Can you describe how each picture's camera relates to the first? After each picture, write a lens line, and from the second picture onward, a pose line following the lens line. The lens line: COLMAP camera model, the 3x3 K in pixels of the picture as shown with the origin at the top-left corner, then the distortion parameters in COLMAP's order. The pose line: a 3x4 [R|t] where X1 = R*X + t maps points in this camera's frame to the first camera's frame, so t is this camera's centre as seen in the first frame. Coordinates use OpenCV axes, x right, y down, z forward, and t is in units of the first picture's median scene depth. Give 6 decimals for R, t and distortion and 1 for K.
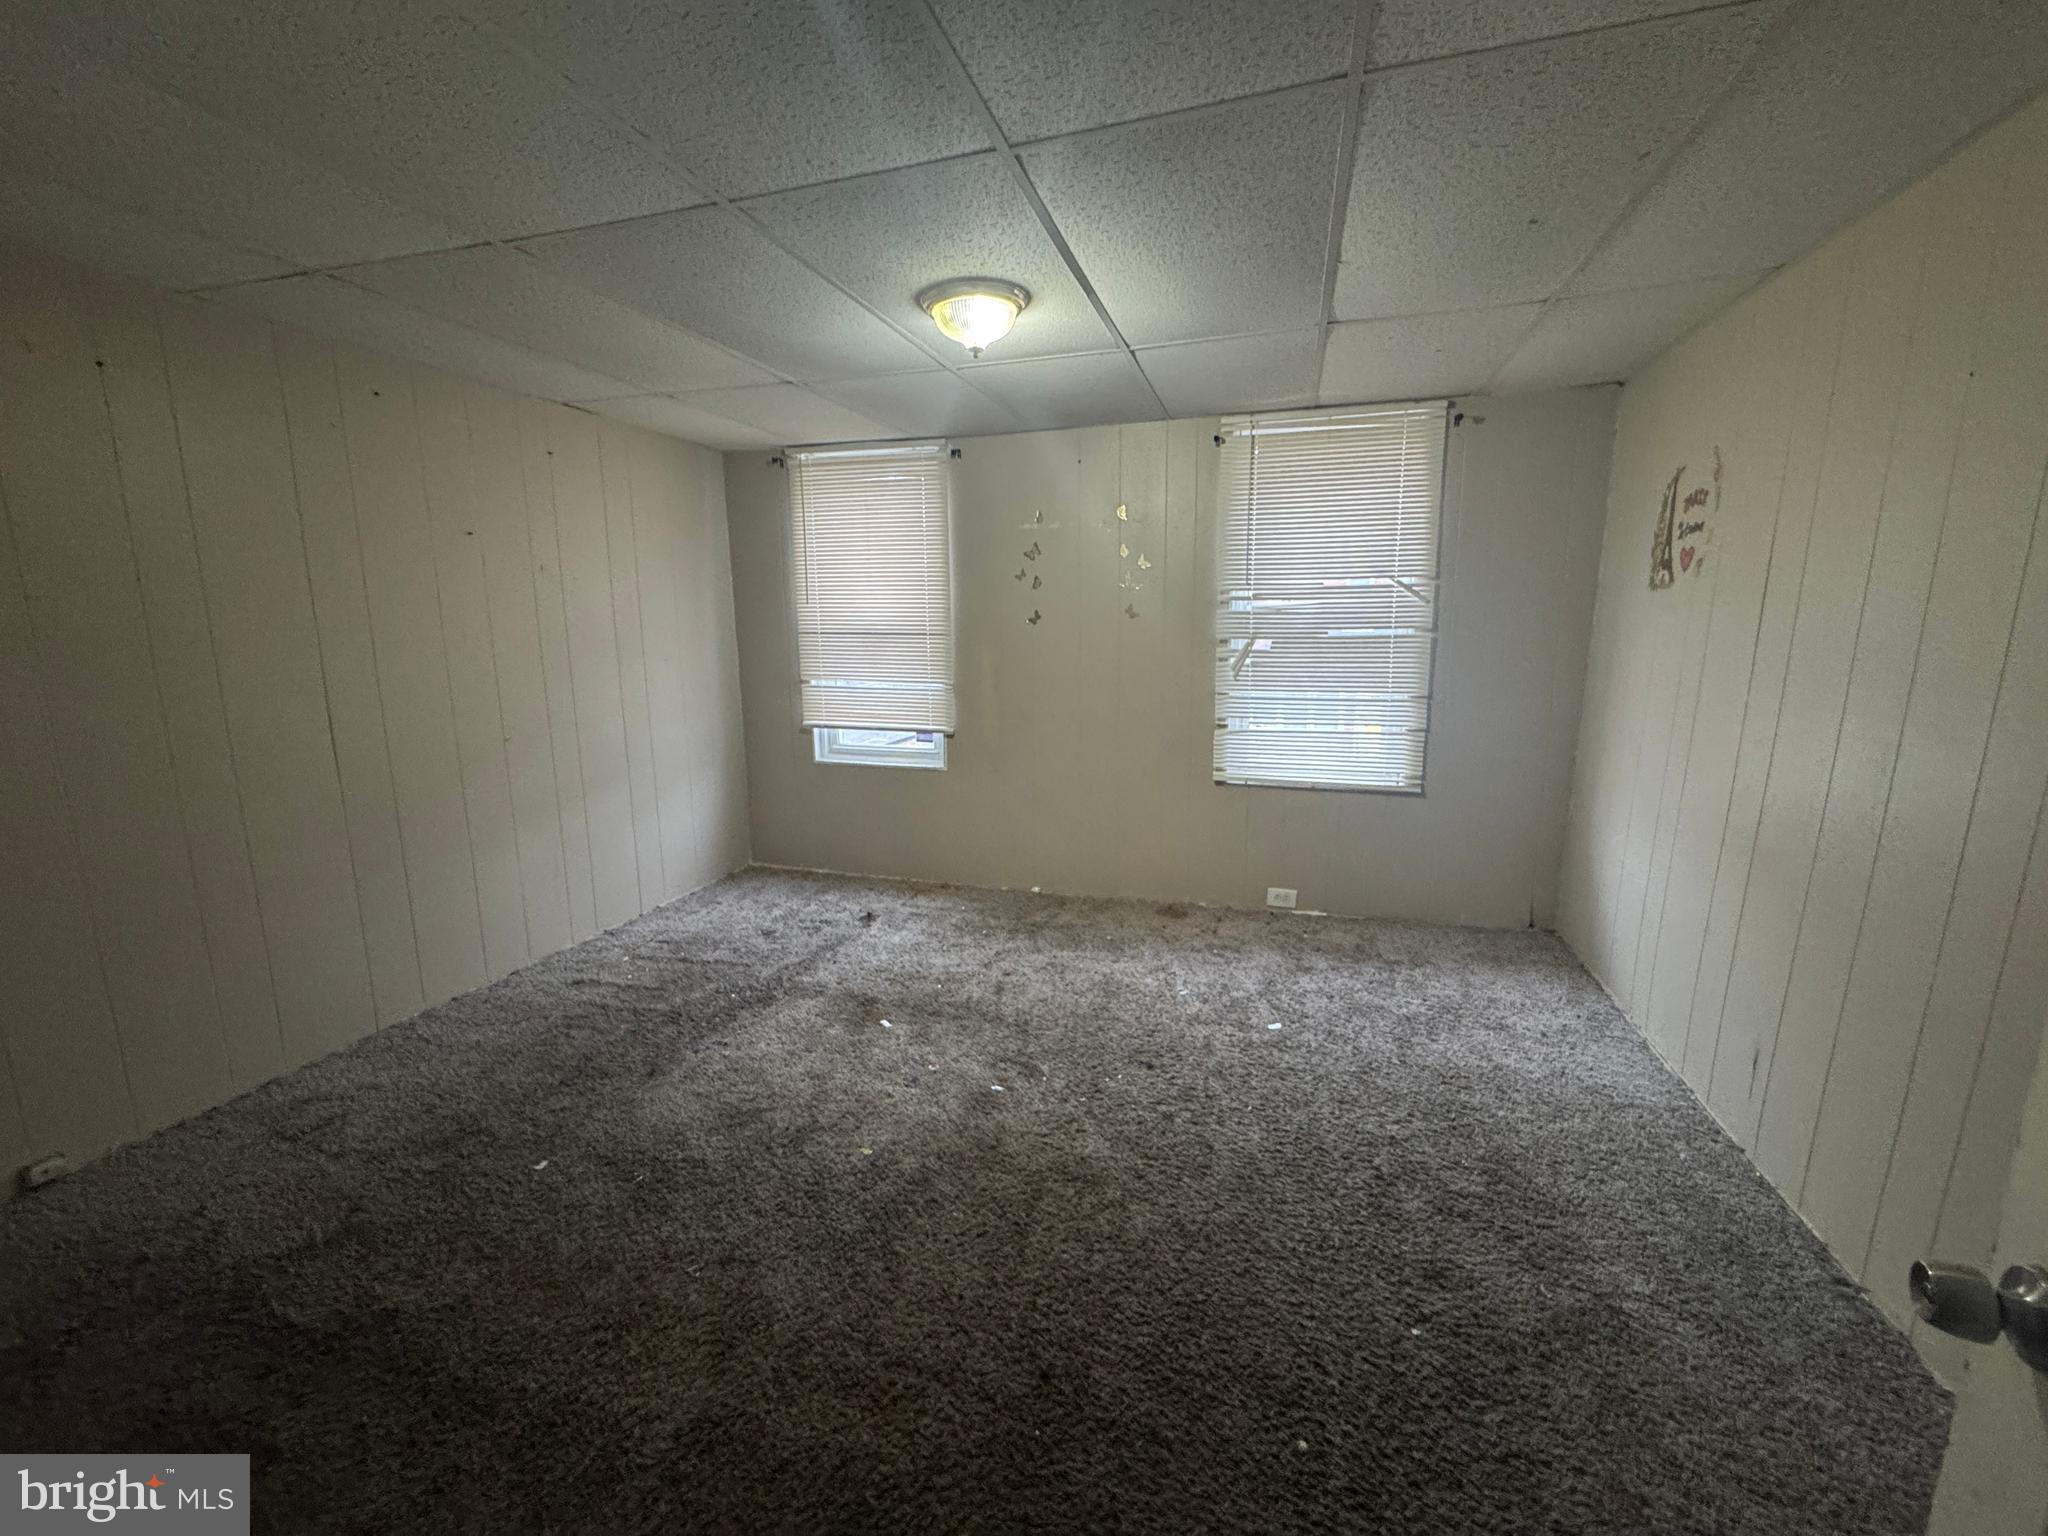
lens RADIAL K [[816.7, 0, 1027.2], [0, 816.7, 762.6], [0, 0, 1]] dist [-0.003215, -0.000035]
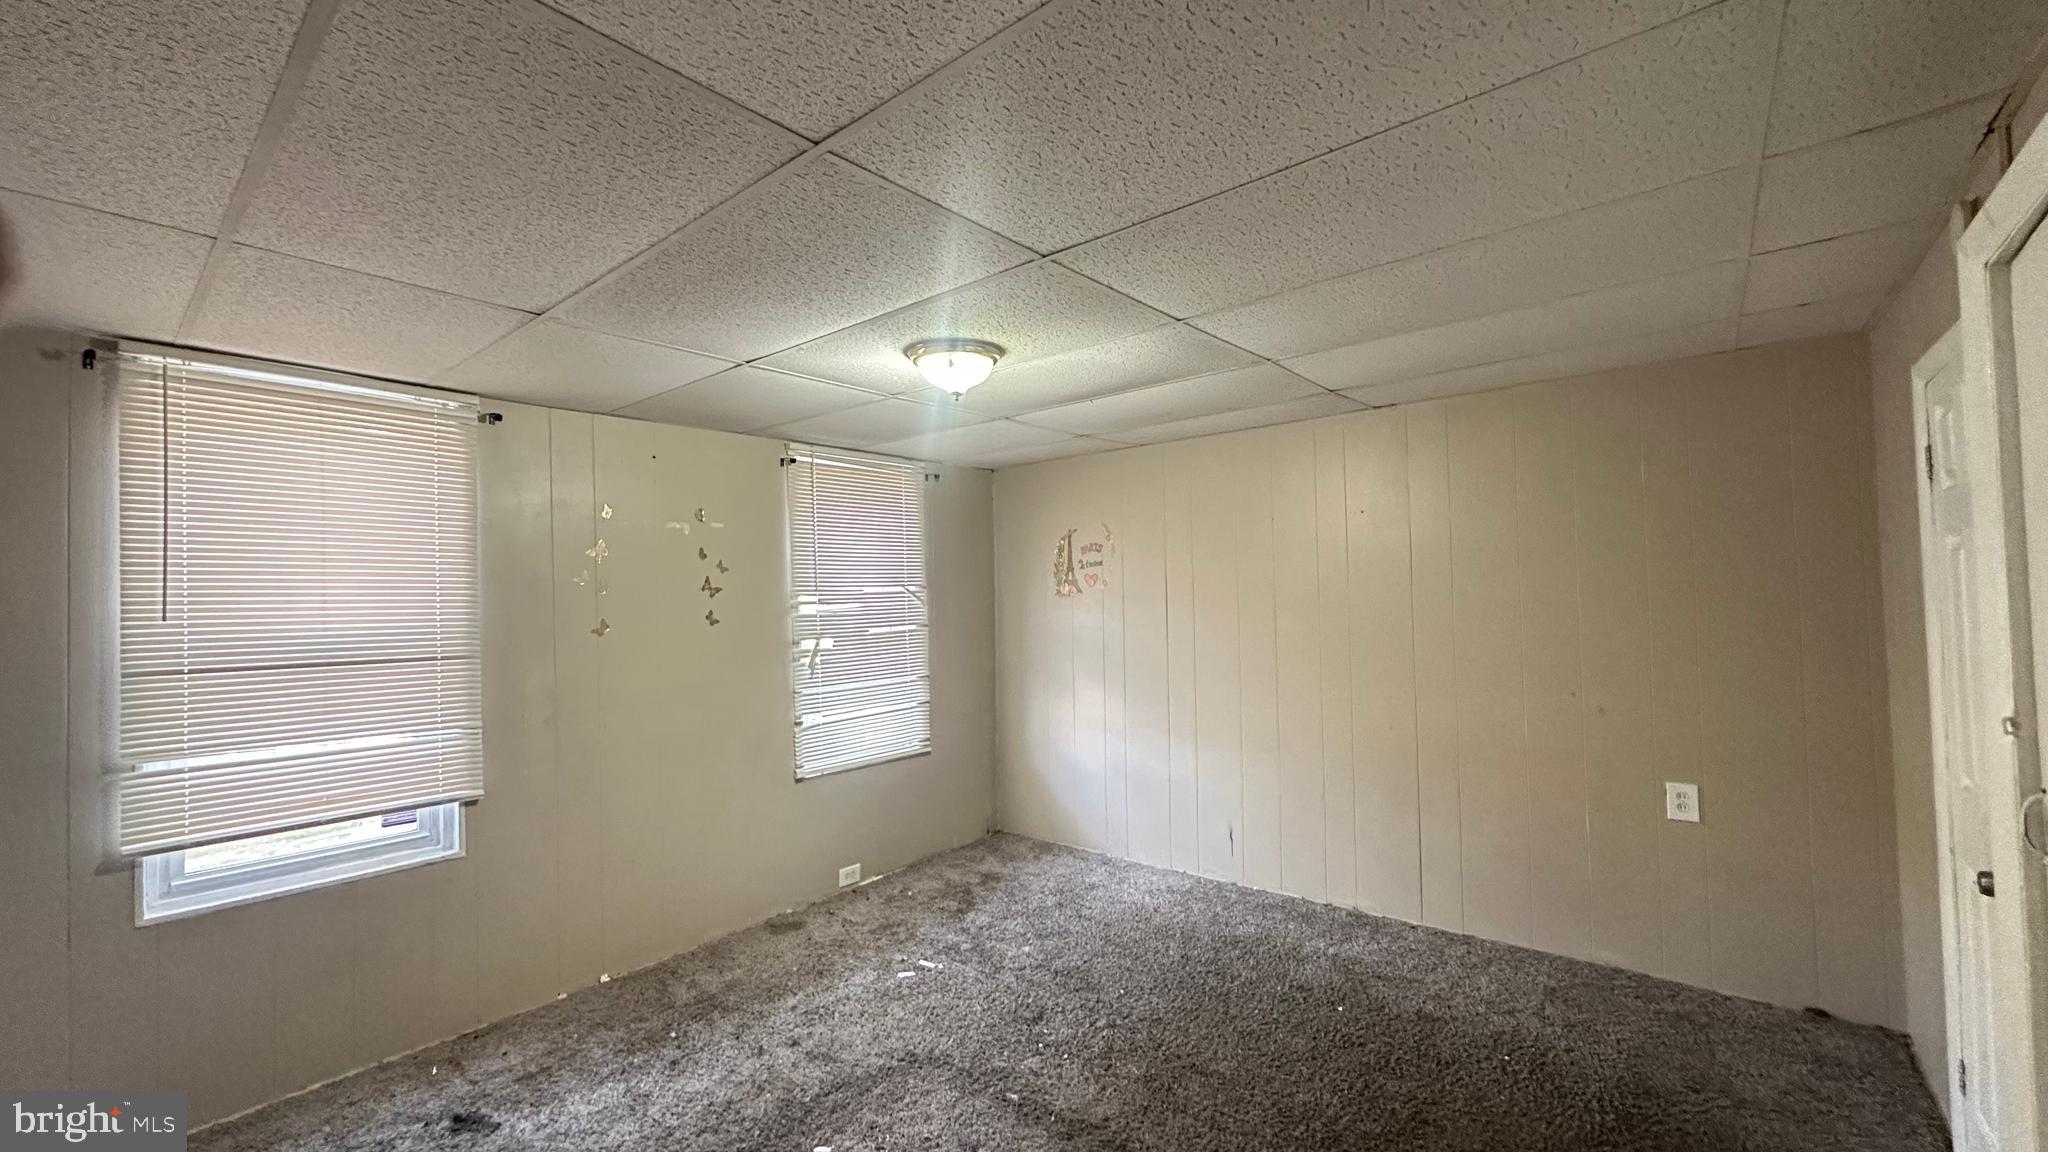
lens RADIAL K [[808.2, 0, 1025.0], [0, 808.2, 575.6], [0, 0, 1]] dist [-0.000854, 0.000073]
pose [[0.394381, 0.019901, 0.918732, -0.611656], [0.178833, 0.978989, -0.097973, -0.079092], [-0.901378, 0.202938, 0.382535, 0.317072]]
